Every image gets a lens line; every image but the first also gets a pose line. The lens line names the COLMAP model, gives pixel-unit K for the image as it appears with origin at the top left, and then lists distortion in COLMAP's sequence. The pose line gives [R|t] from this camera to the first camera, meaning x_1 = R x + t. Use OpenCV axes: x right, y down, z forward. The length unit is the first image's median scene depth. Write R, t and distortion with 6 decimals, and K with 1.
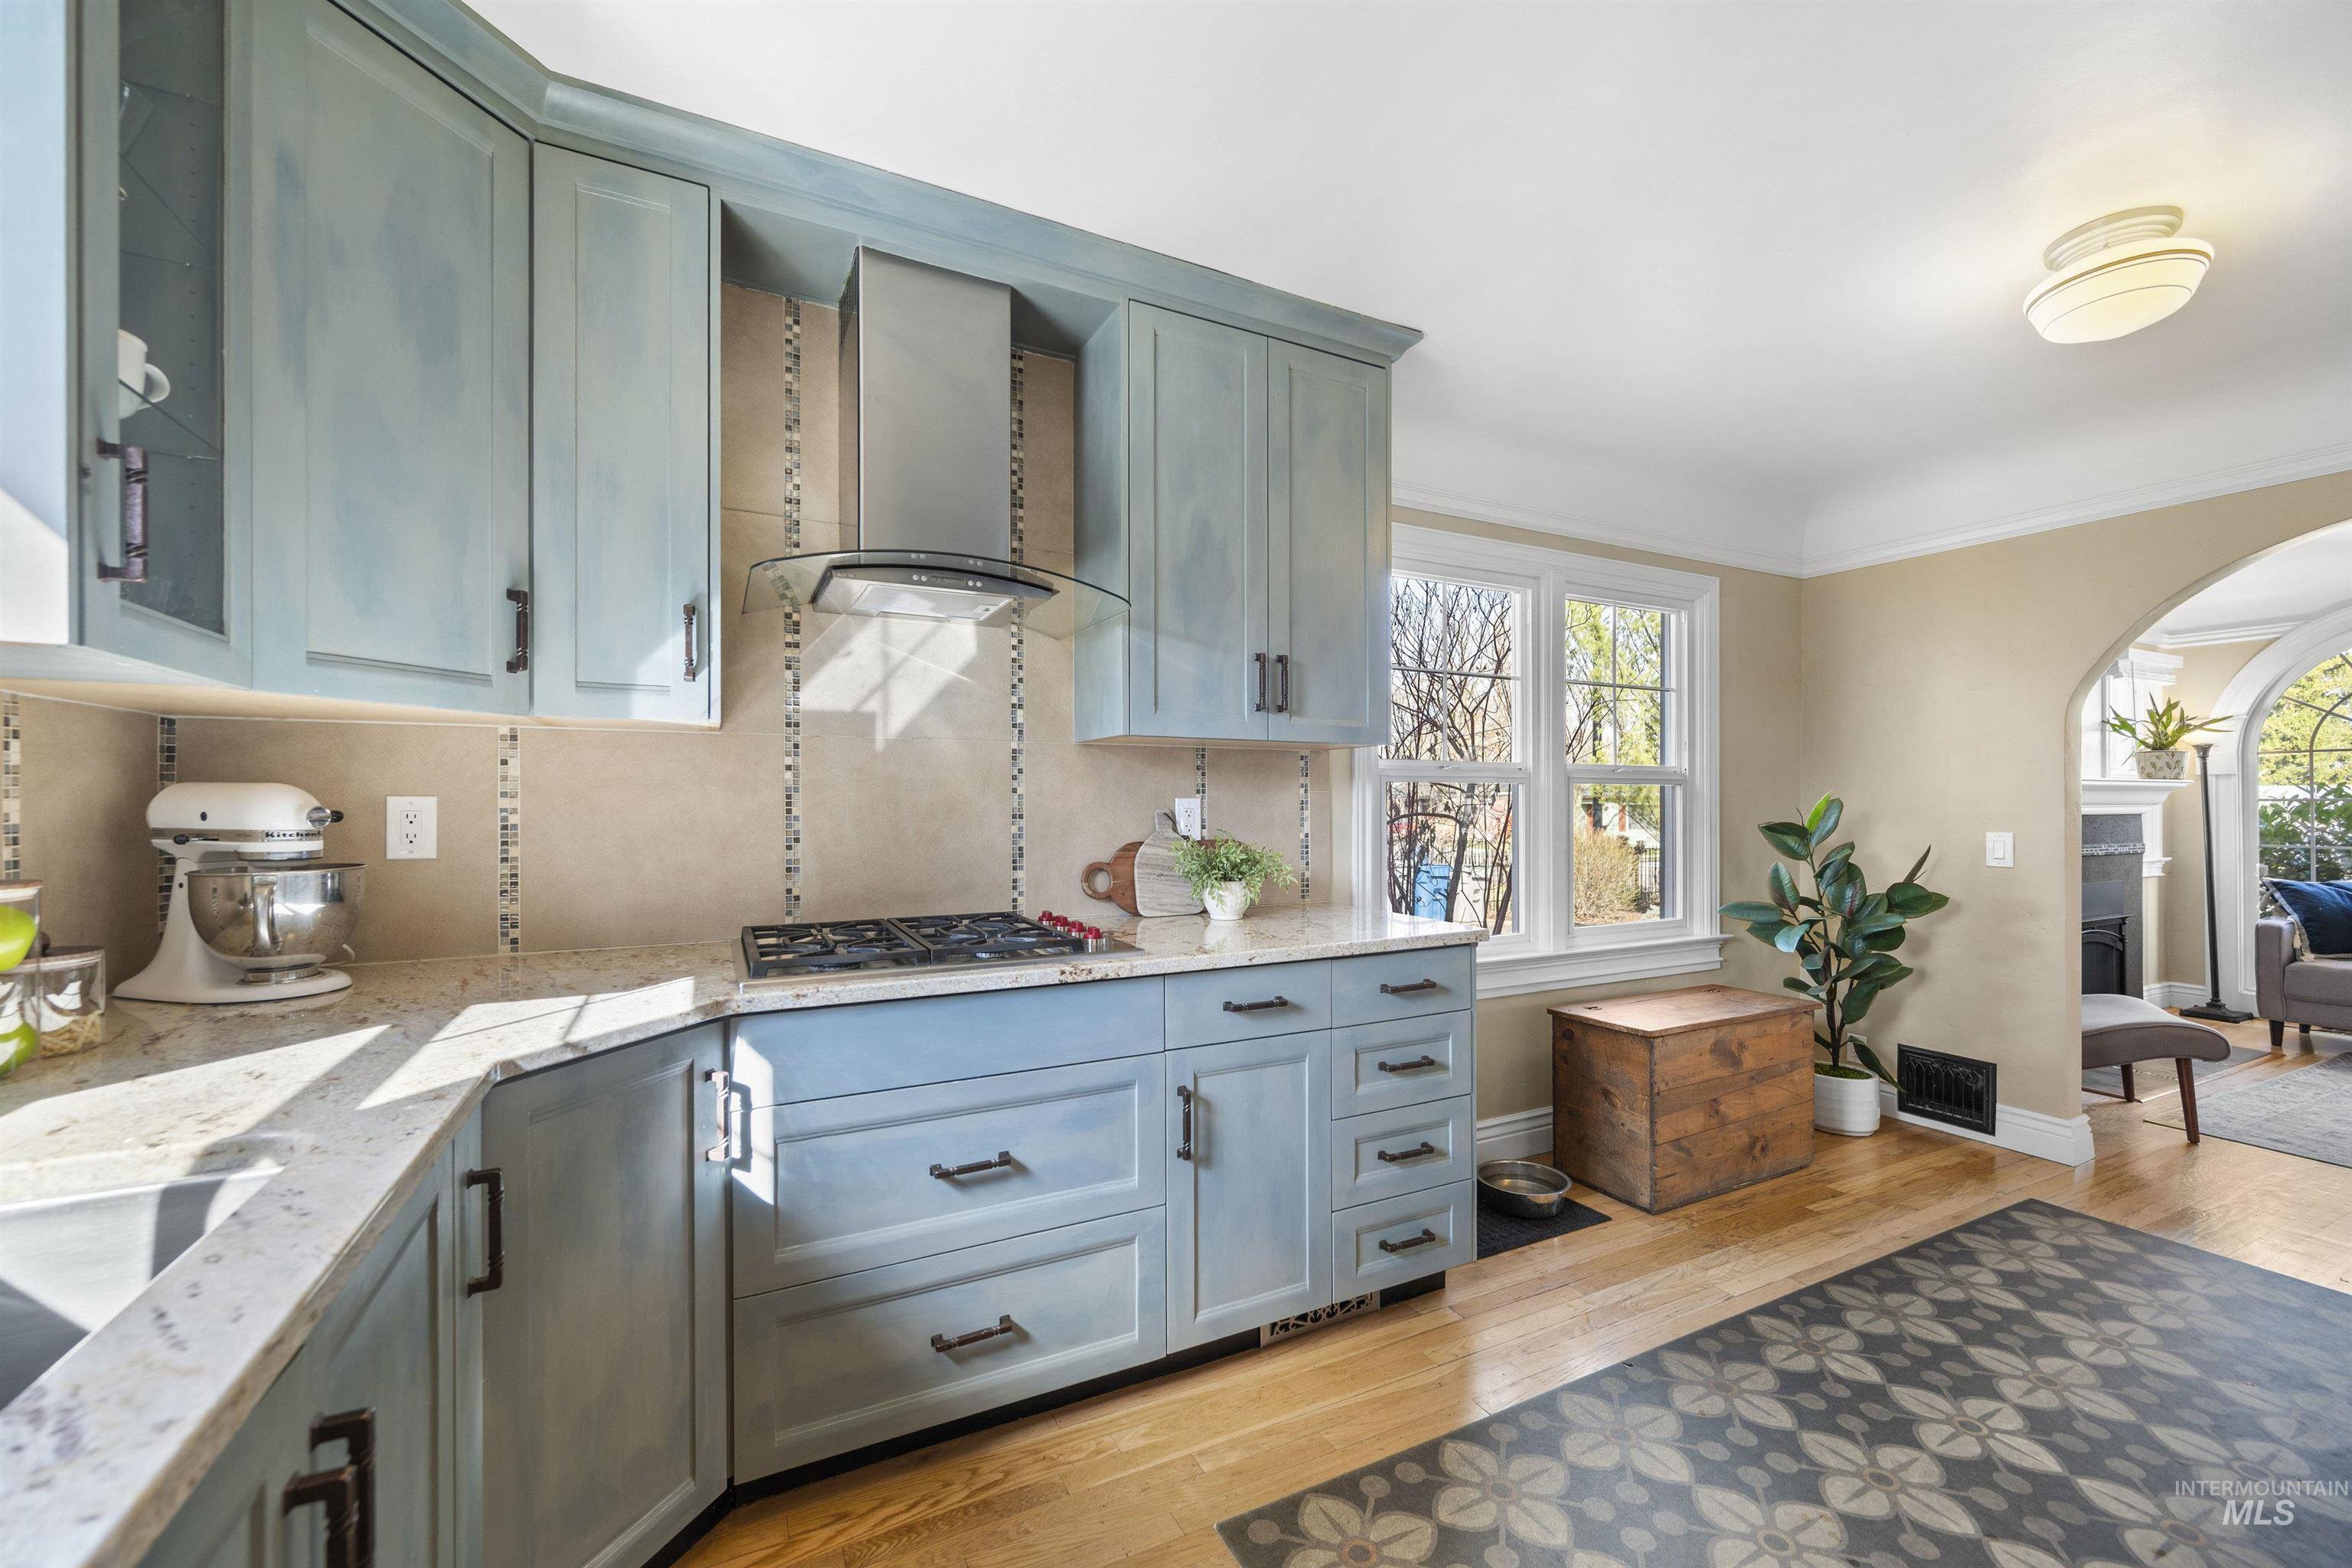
lens RADIAL K [[935.0, 0, 1178.8], [0, 935.0, 796.8], [0, 0, 1]] dist [-0.000369, -0.000205]
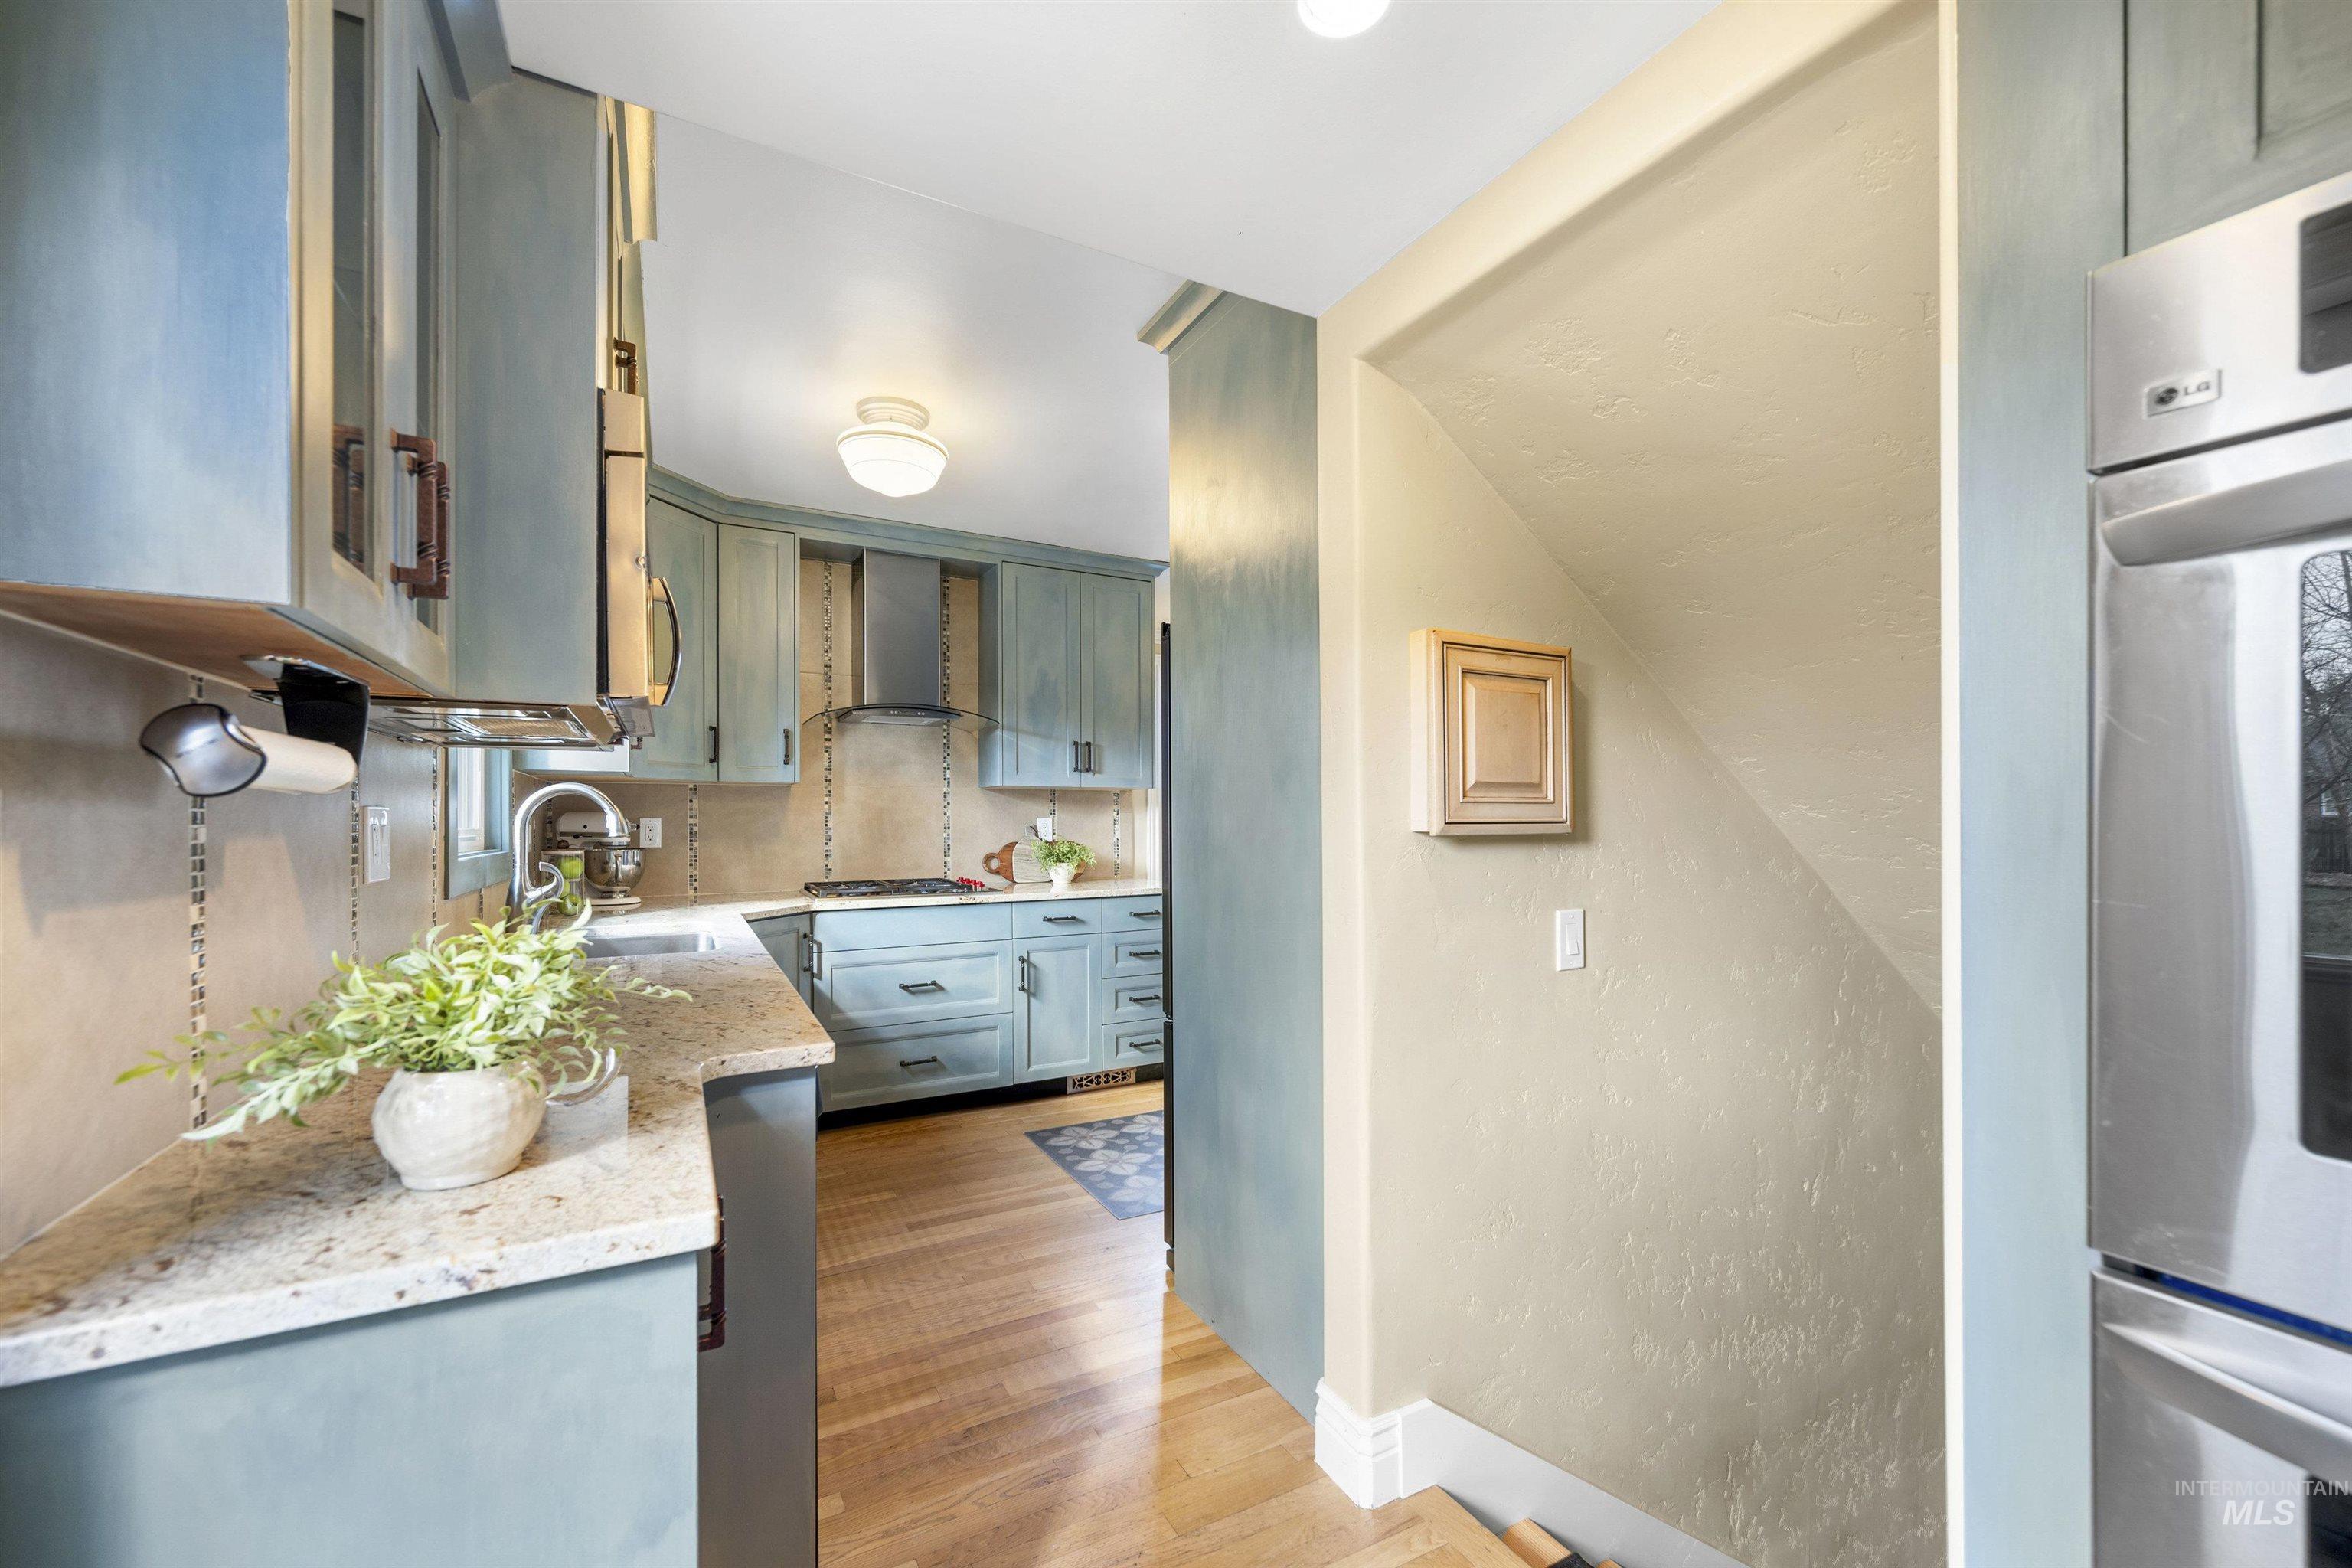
lens RADIAL K [[935.0, 0, 1180.7], [0, 935.0, 822.3], [0, 0, 1]] dist [-0.000369, -0.000205]
pose [[0.999675, -0.003578, 0.025225, 0.266847], [0.003433, 0.999977, 0.005786, 0.000292], [-0.025245, -0.005697, 0.999665, -0.947147]]
